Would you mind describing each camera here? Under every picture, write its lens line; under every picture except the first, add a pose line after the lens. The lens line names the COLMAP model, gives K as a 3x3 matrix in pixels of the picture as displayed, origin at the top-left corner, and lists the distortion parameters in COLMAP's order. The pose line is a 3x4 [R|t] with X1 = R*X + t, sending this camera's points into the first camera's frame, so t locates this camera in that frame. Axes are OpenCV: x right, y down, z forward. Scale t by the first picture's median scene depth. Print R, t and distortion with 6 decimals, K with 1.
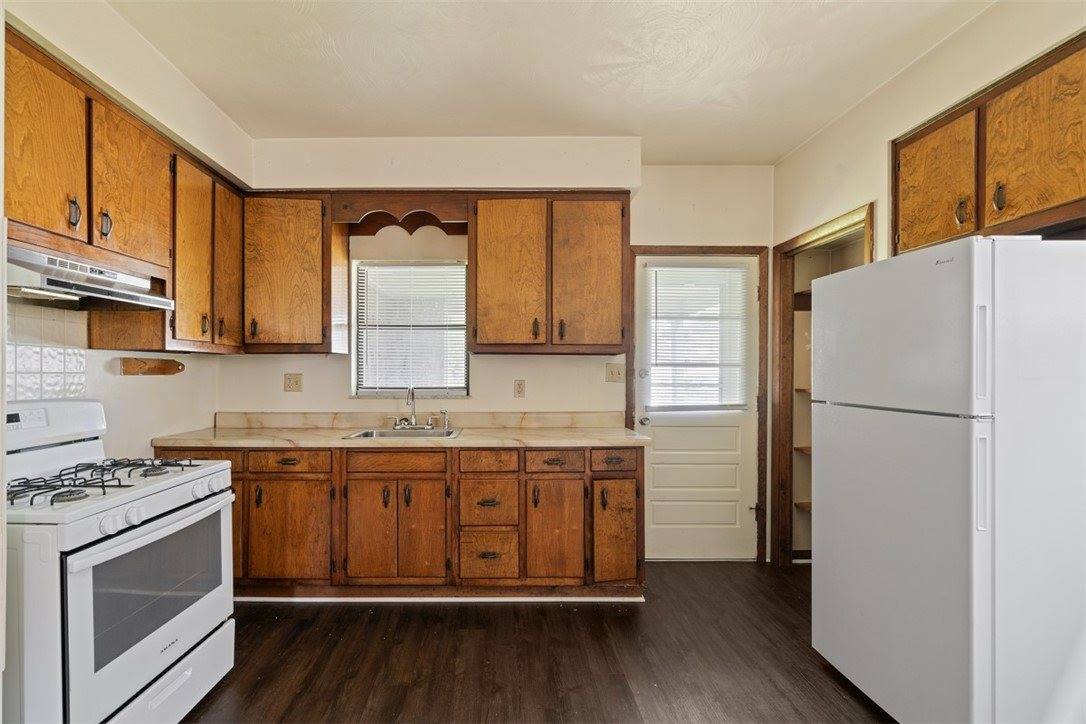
lens RADIAL K [[507.8, 0, 516.4], [0, 507.8, 363.7], [0, 0, 1]] dist [-0.002202, 0.000472]
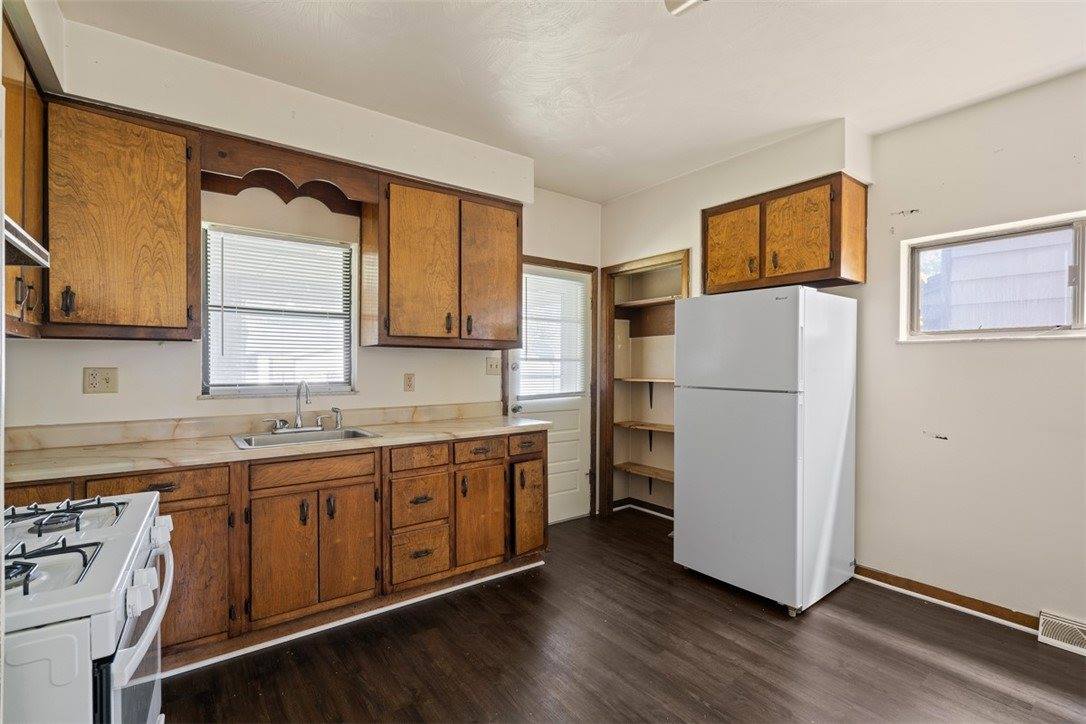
lens RADIAL K [[489.4, 0, 546.1], [0, 489.4, 358.8], [0, 0, 1]] dist [-0.000439, 0.000430]
pose [[0.804699, 0.008784, 0.593618, -0.416670], [-0.010335, 0.999946, -0.000787, 0.002008], [-0.593593, -0.005502, 0.804746, 0.103525]]
